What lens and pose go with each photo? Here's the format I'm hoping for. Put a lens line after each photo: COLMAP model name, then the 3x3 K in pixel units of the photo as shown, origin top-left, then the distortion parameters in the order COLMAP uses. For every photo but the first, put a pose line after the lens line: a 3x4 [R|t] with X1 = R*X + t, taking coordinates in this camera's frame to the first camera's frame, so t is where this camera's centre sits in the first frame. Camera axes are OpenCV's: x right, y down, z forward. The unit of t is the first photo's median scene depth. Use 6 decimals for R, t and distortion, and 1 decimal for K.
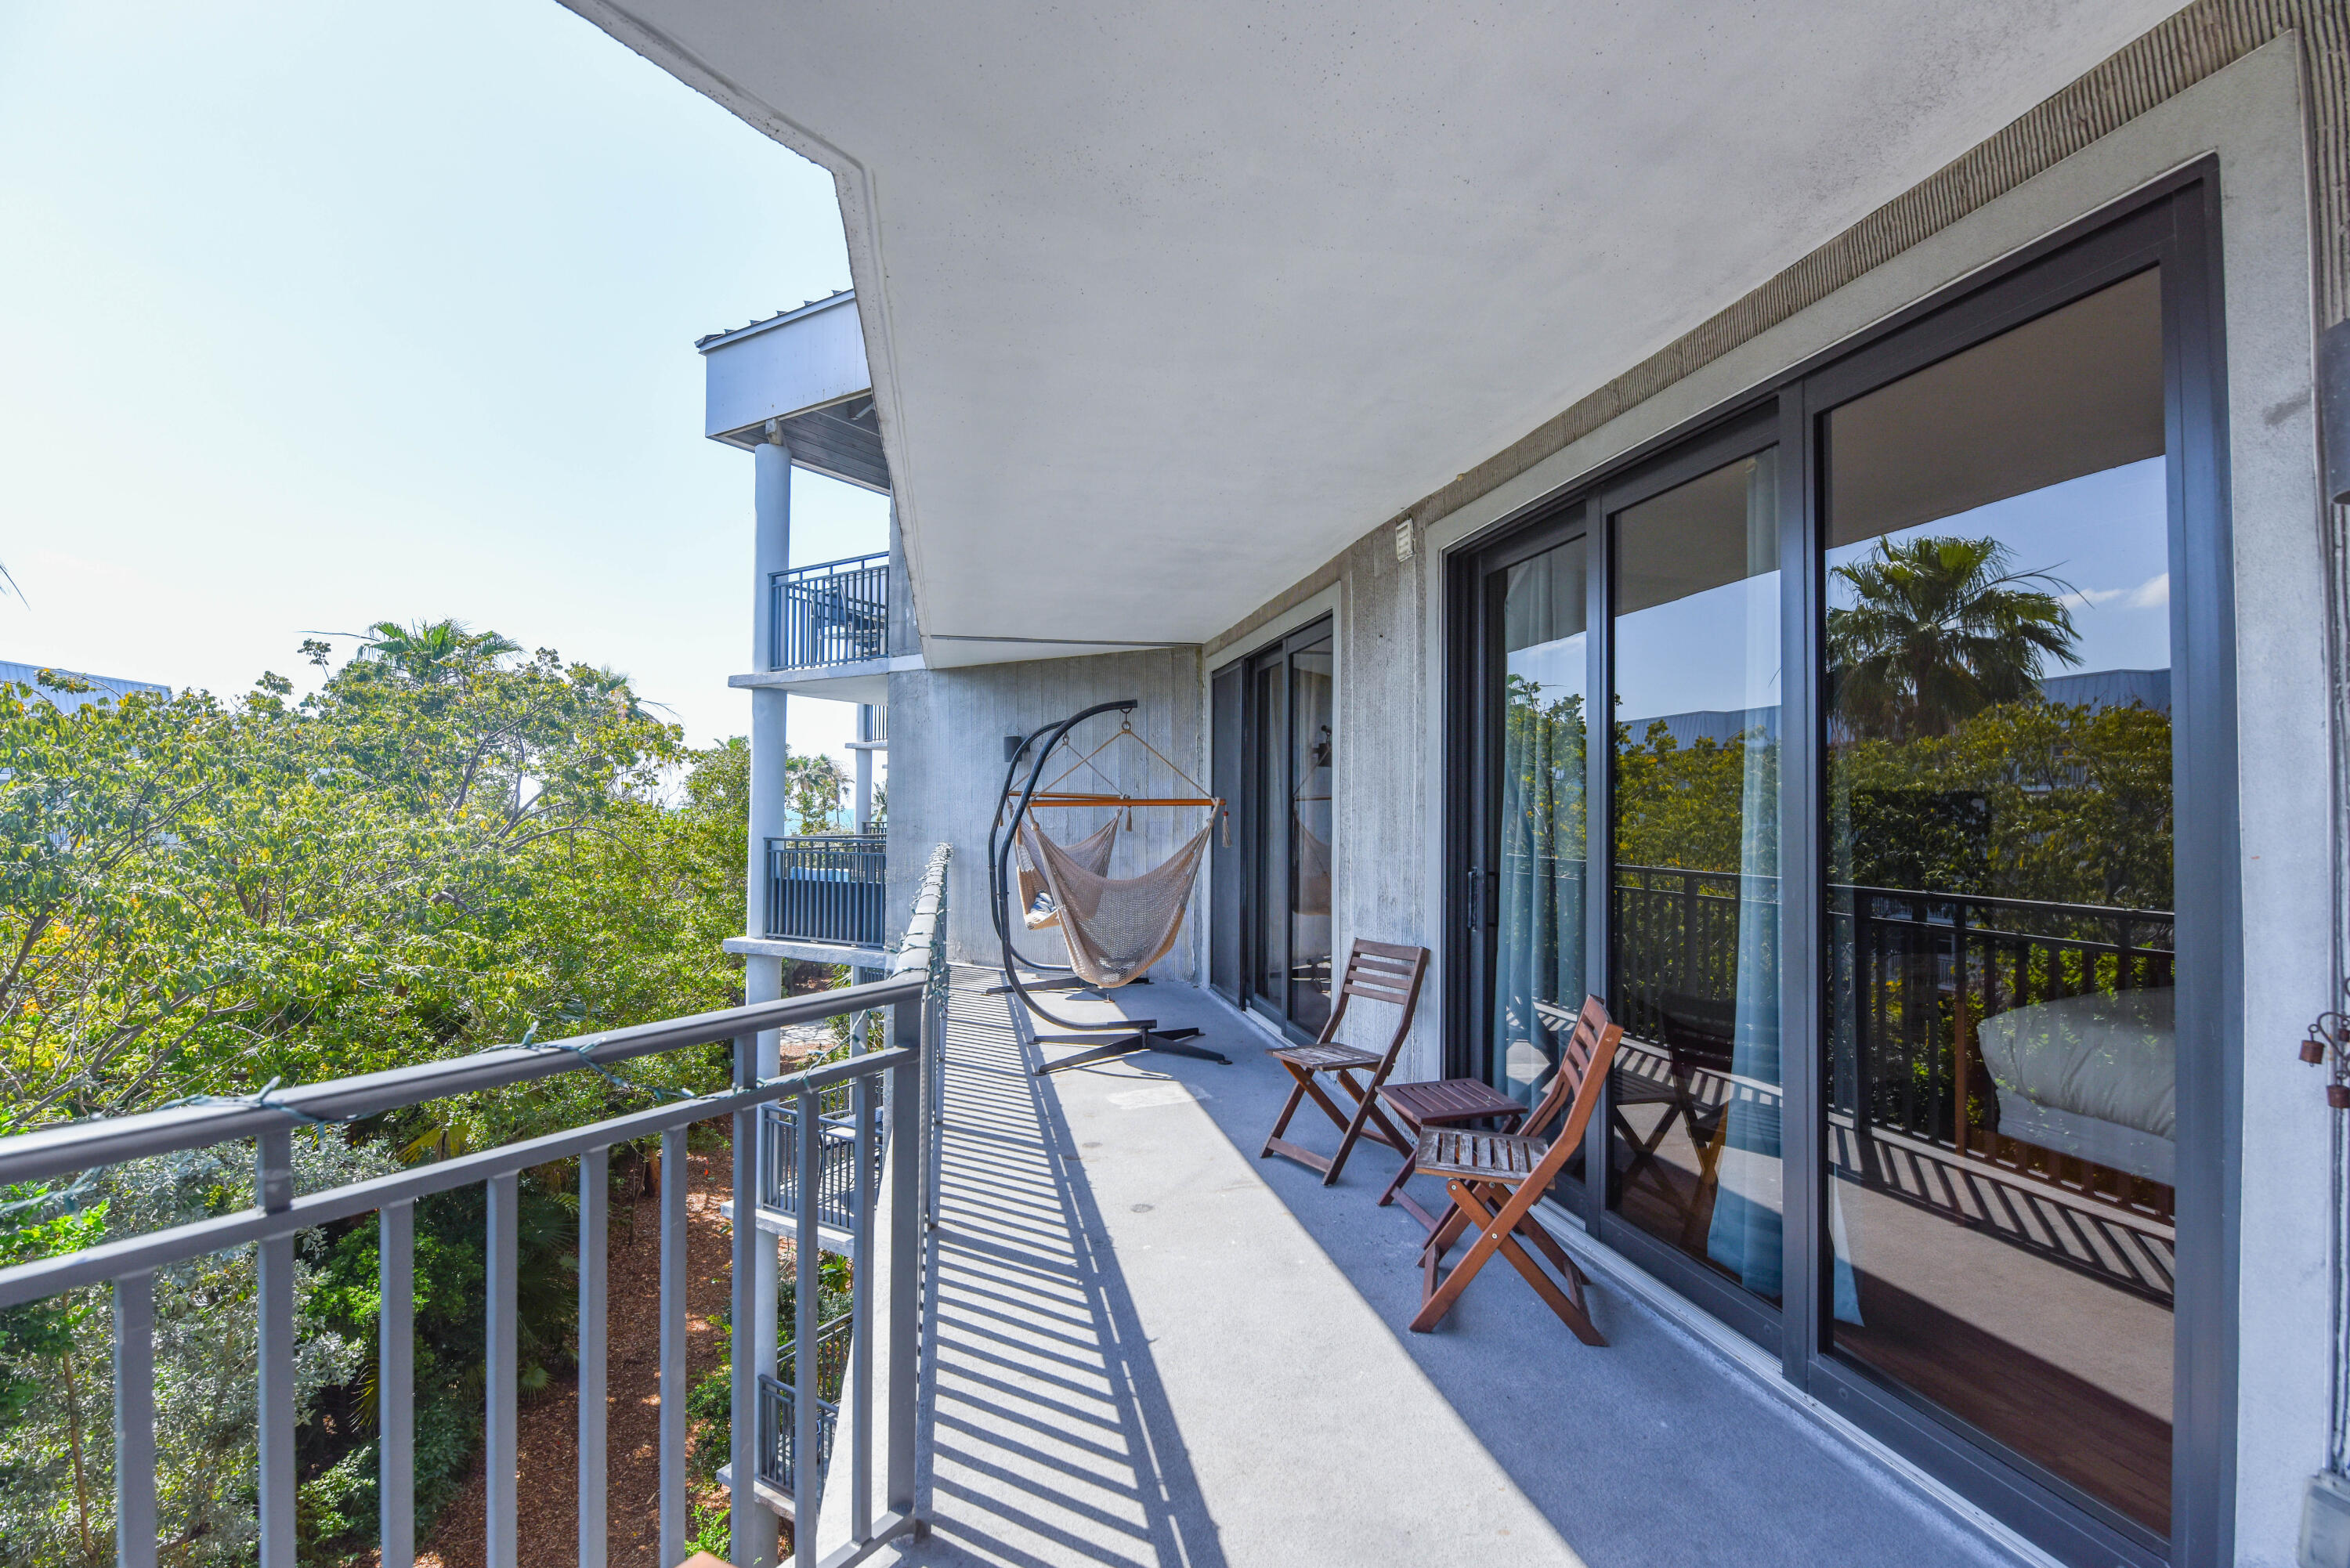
lens RADIAL K [[1054.0, 0, 1175.0], [0, 1054.0, 784.0], [0, 0, 1]] dist [0.000015, -0.000338]
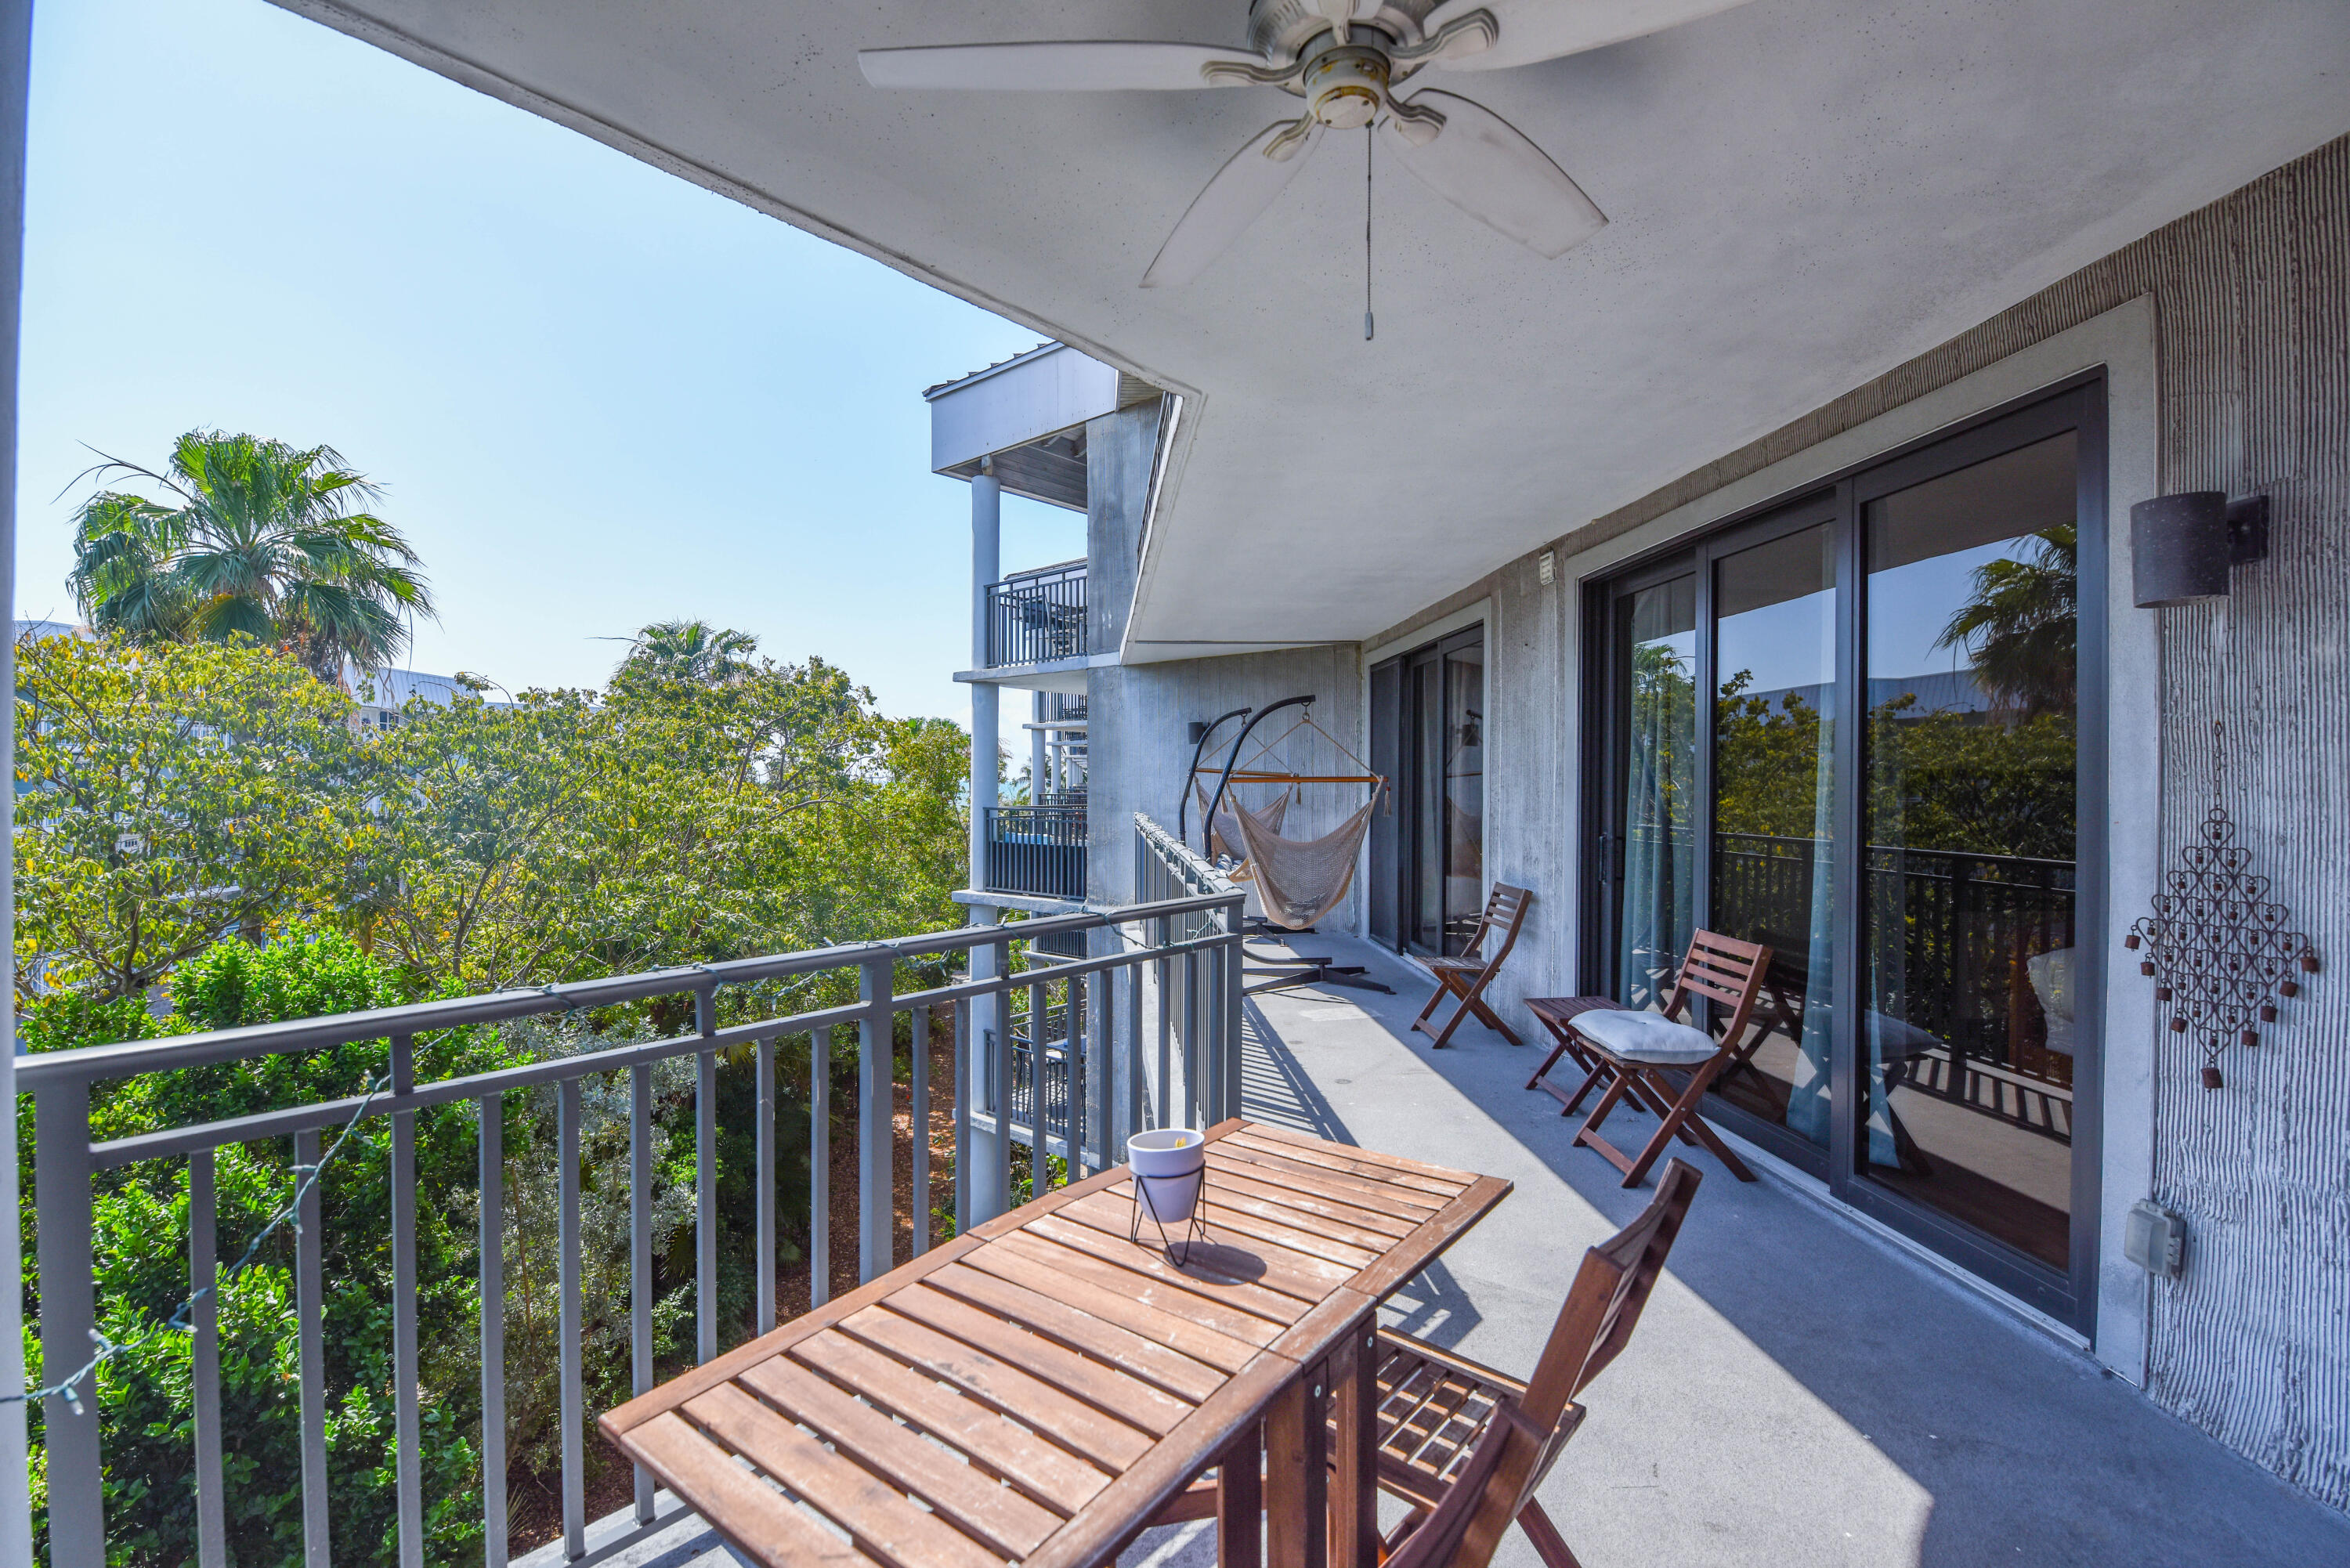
lens RADIAL K [[1089.2, 0, 1123.7], [0, 1089.2, 776.4], [0, 0, 1]] dist [-0.001714, 0.000061]
pose [[0.988697, -0.000831, -0.149926, -0.067345], [0.003928, 0.999785, 0.020360, -0.012899], [0.149877, -0.020719, 0.988488, -0.281581]]
